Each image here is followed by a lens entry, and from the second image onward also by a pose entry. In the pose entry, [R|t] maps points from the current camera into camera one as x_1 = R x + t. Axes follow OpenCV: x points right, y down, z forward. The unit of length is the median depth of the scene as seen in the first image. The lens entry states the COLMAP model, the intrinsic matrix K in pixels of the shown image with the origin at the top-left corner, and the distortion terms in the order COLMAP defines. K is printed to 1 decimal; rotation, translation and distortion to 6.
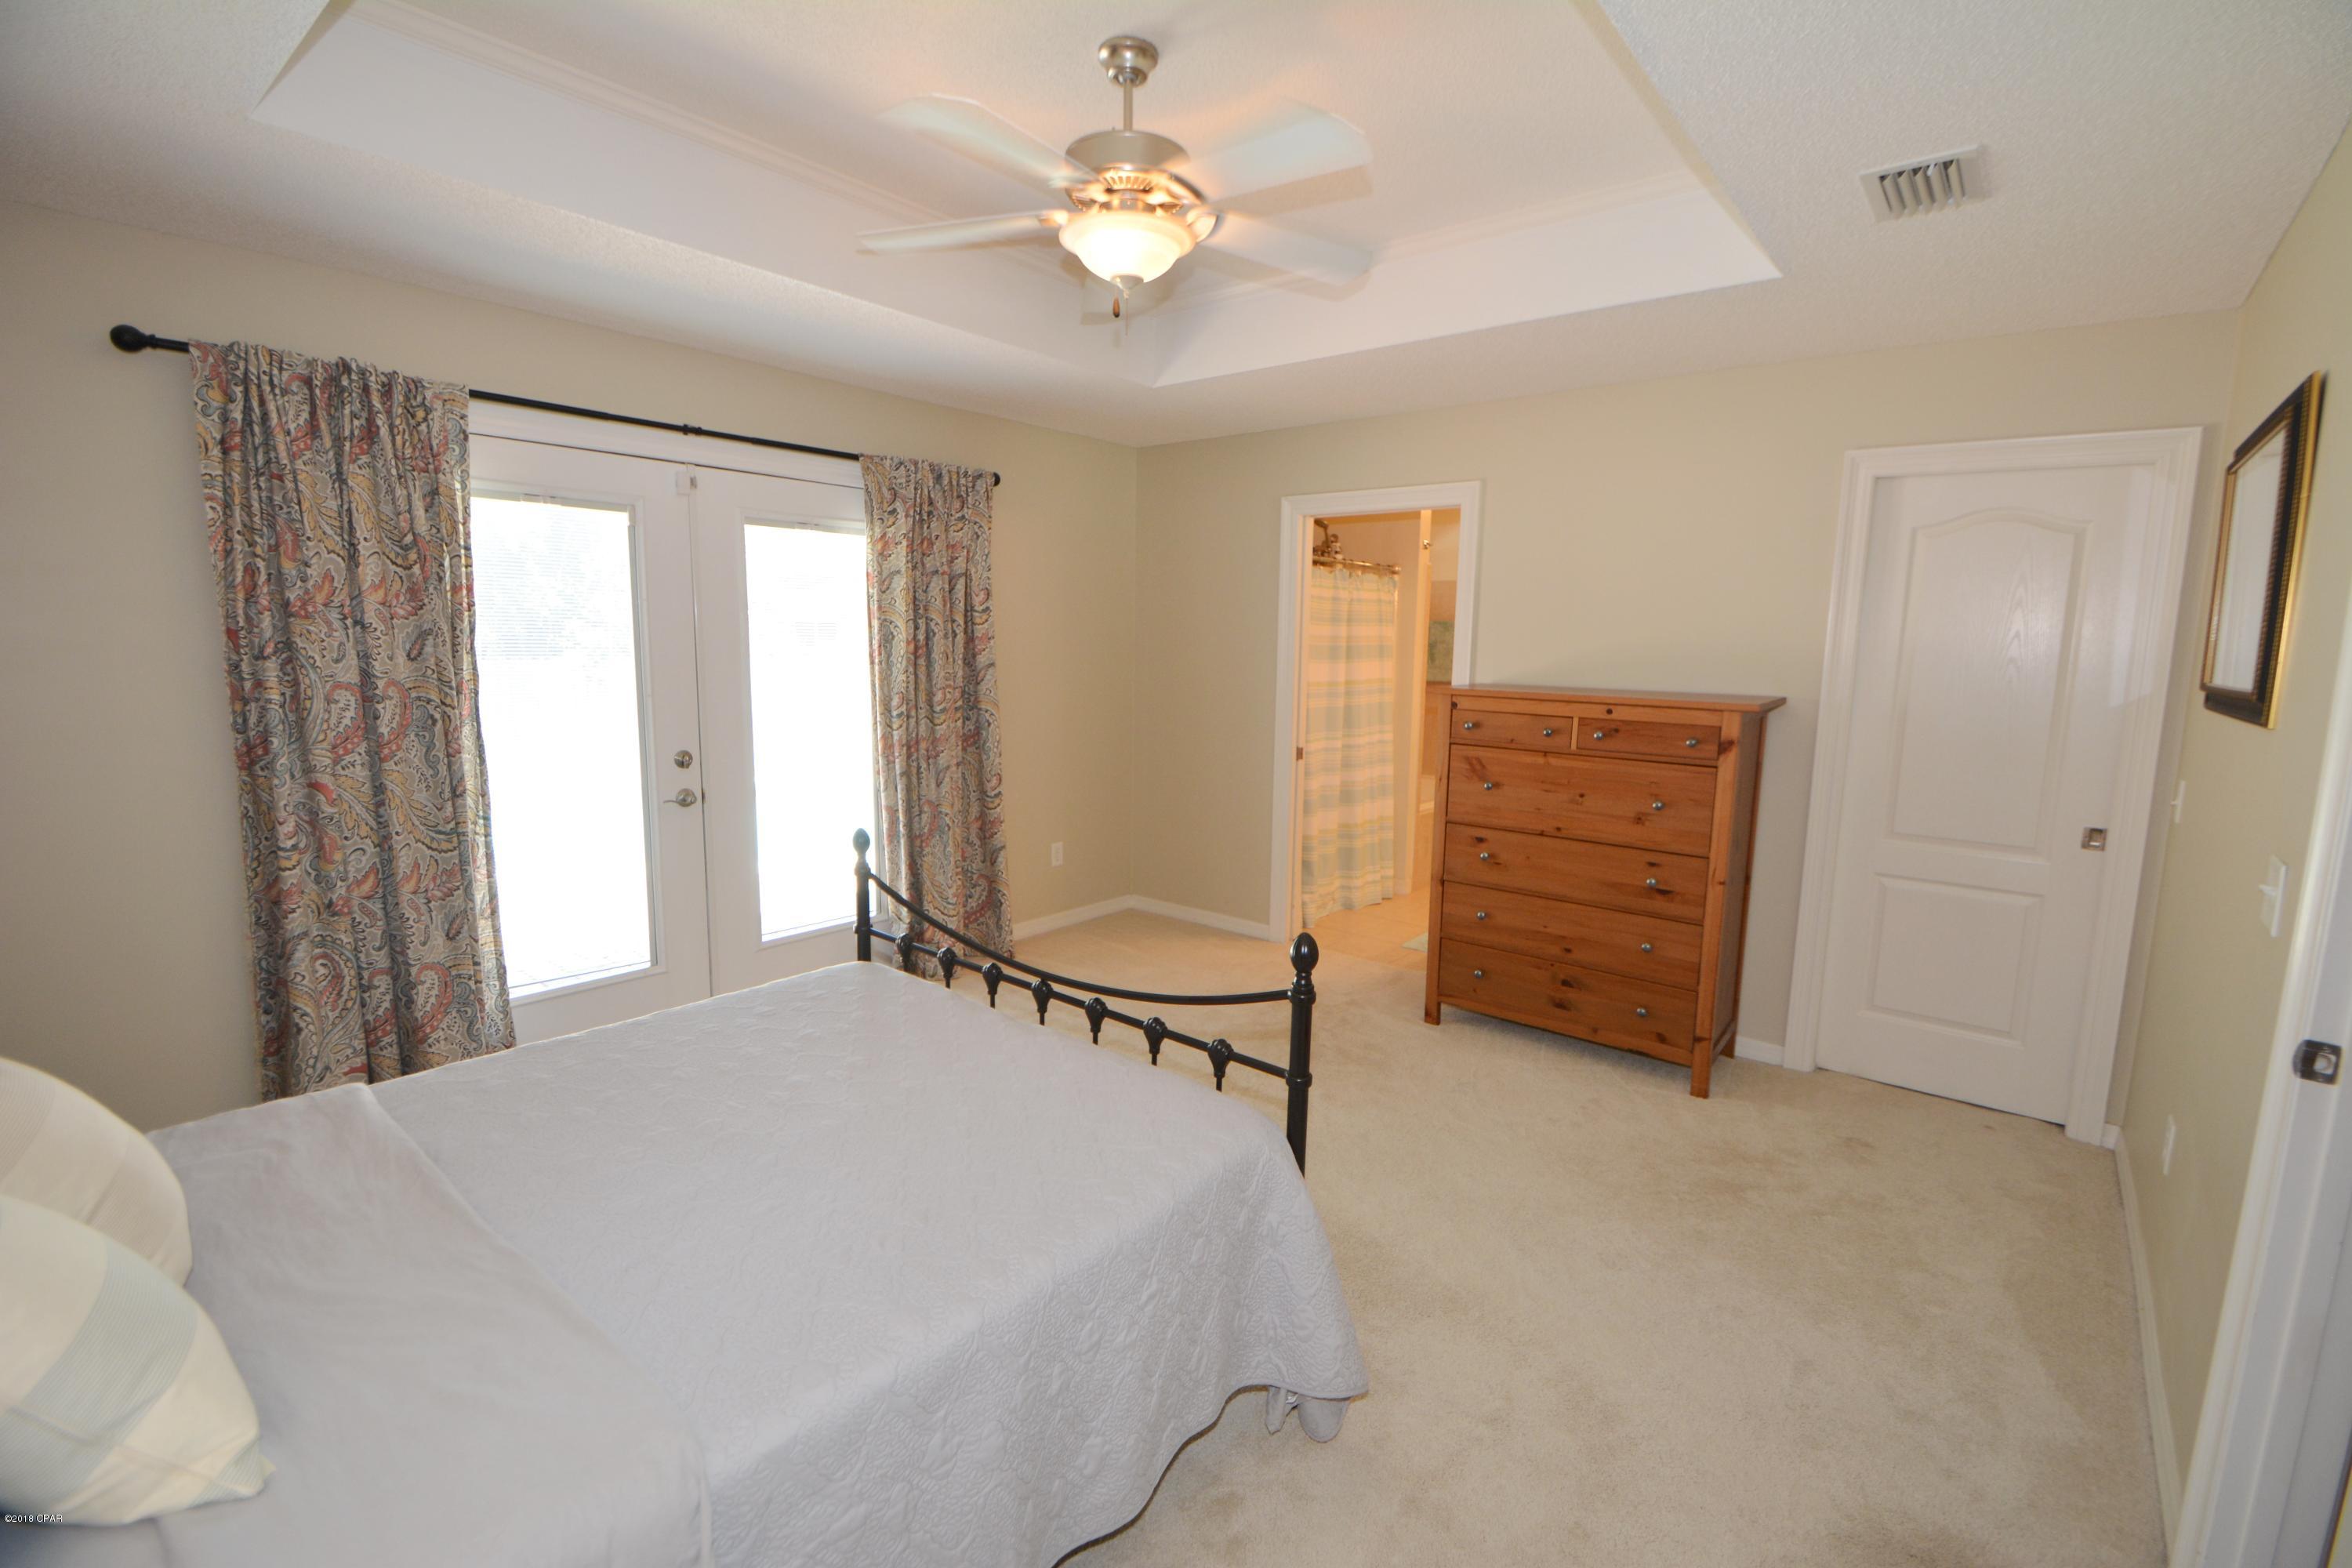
lens RADIAL K [[1029.3, 0, 1188.1], [0, 1029.3, 781.7], [0, 0, 1]] dist [0.000304, -0.013260]
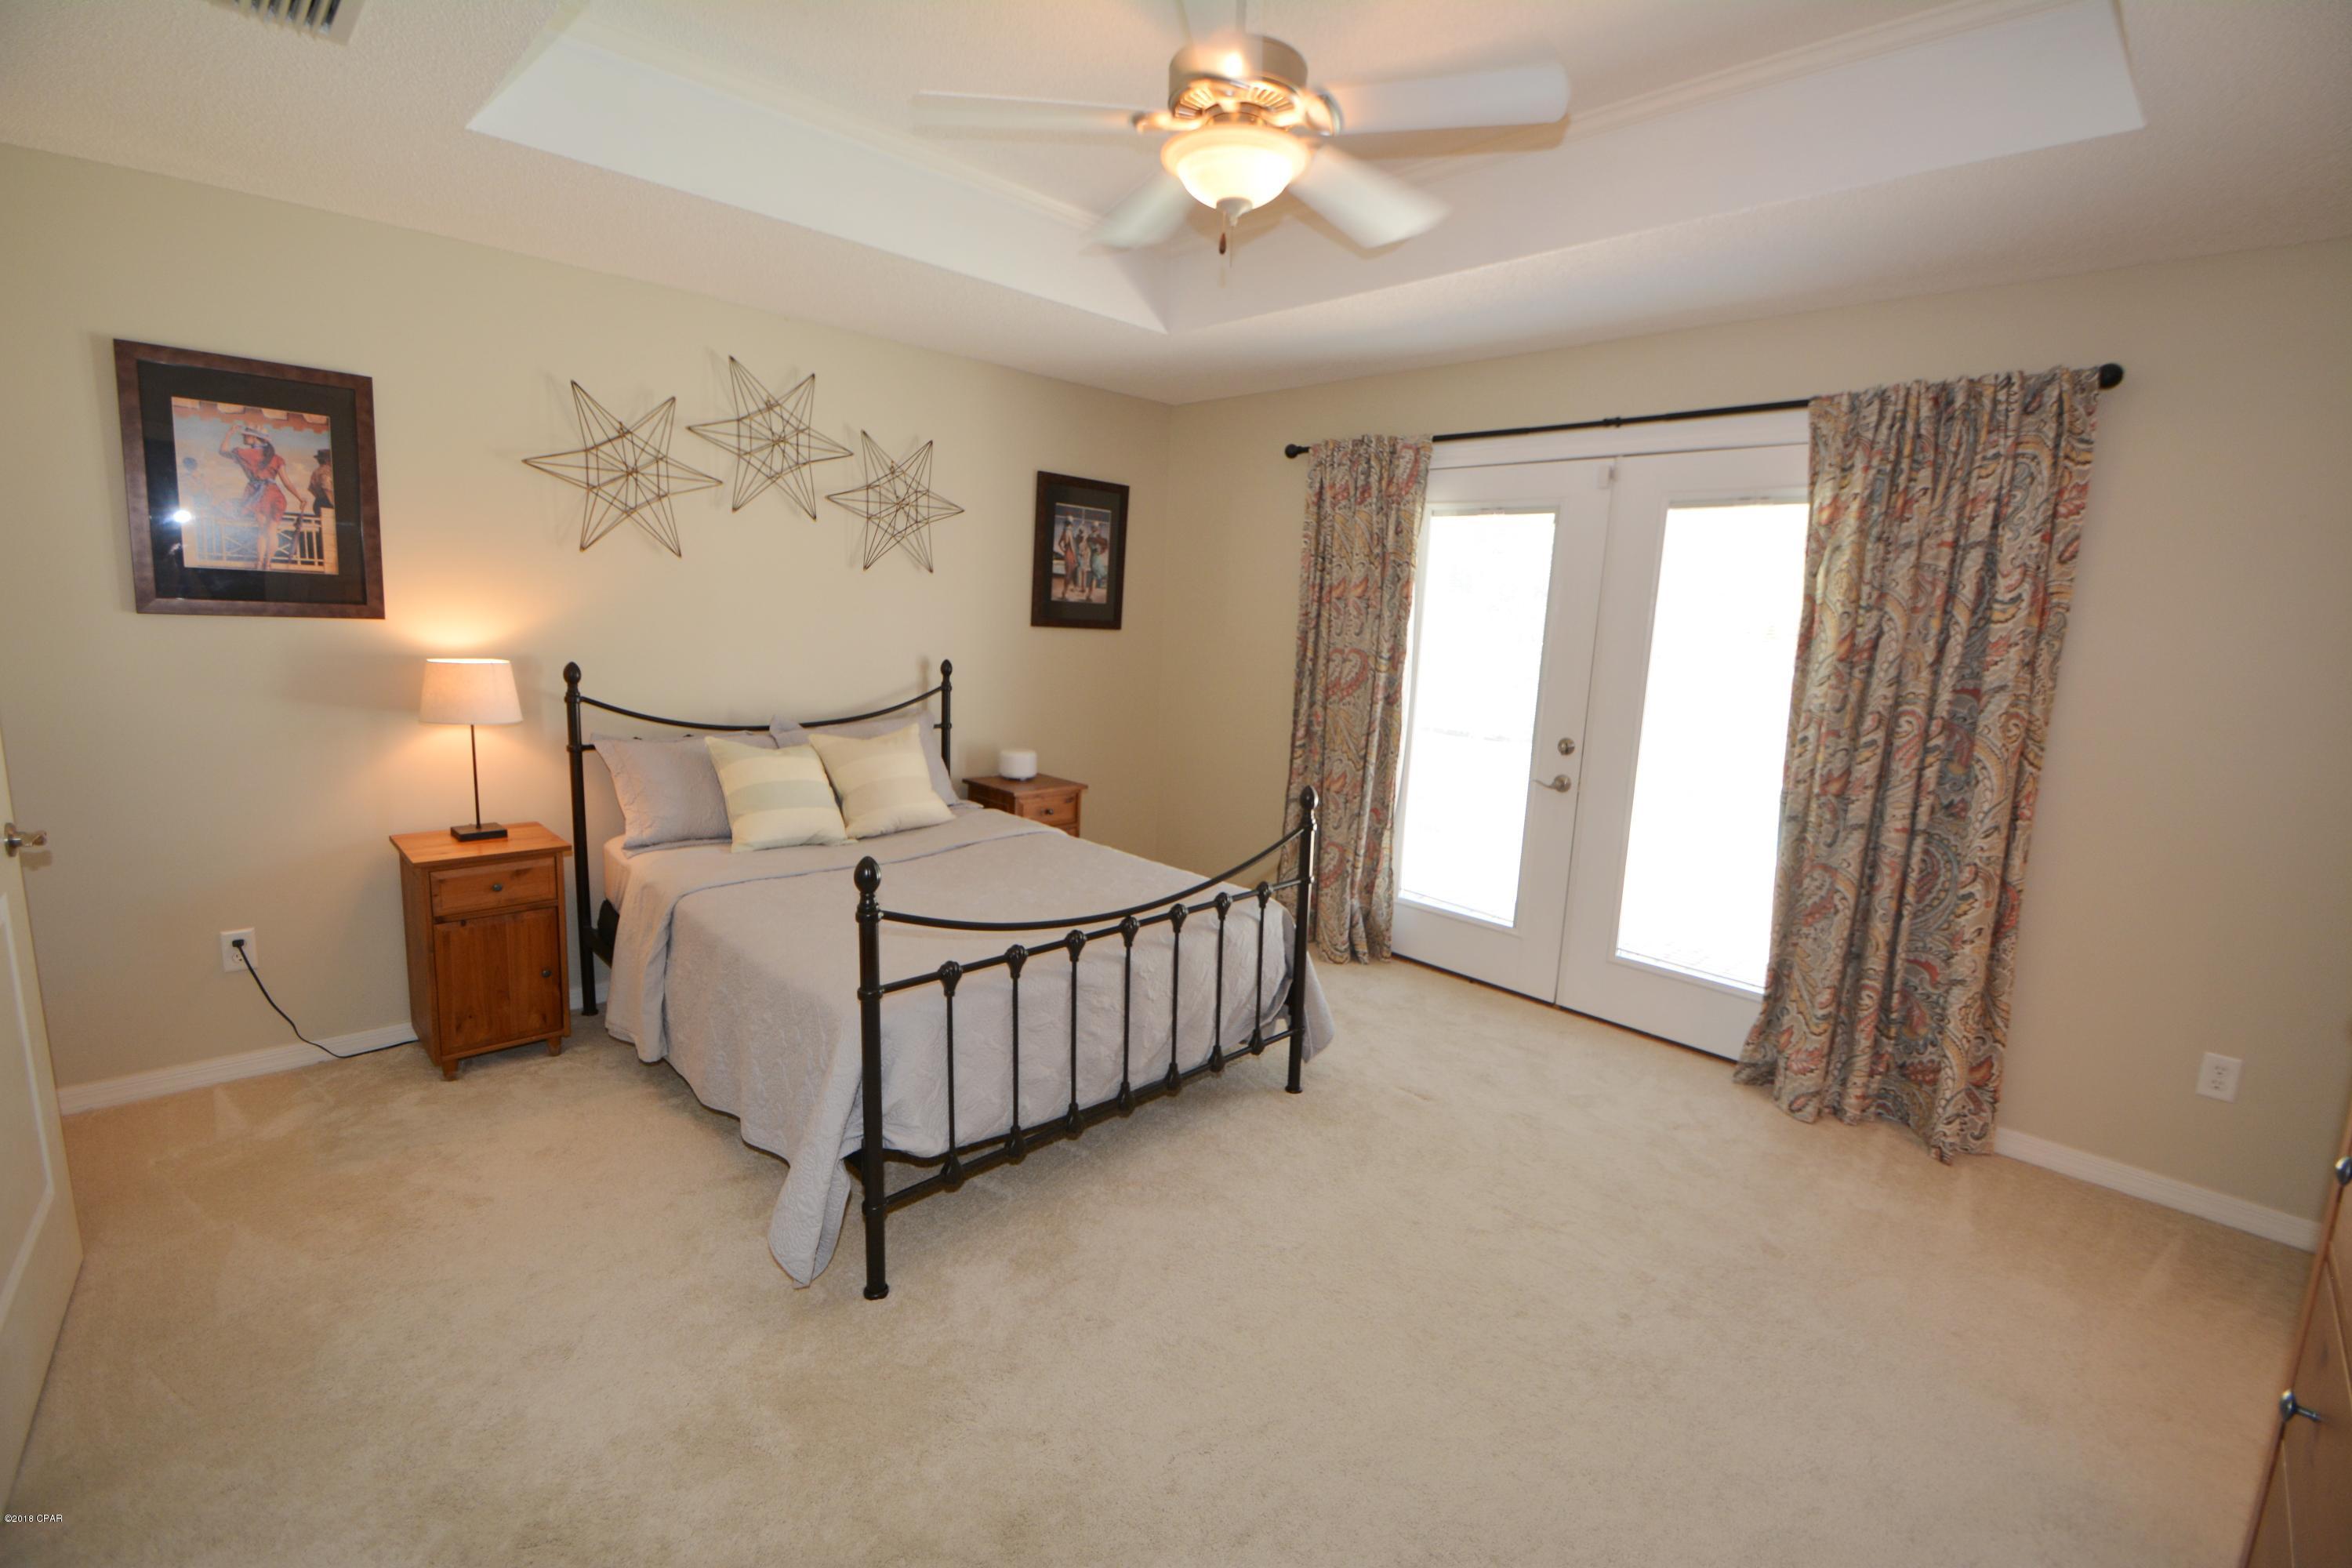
lens RADIAL K [[1029.3, 0, 1188.1], [0, 1029.3, 781.7], [0, 0, 1]] dist [0.000304, -0.013260]
pose [[-0.112143, 0.141640, -0.983546, 0.593195], [-0.181949, 0.970128, 0.160453, -0.086933], [0.976892, 0.196949, -0.083022, 0.741495]]
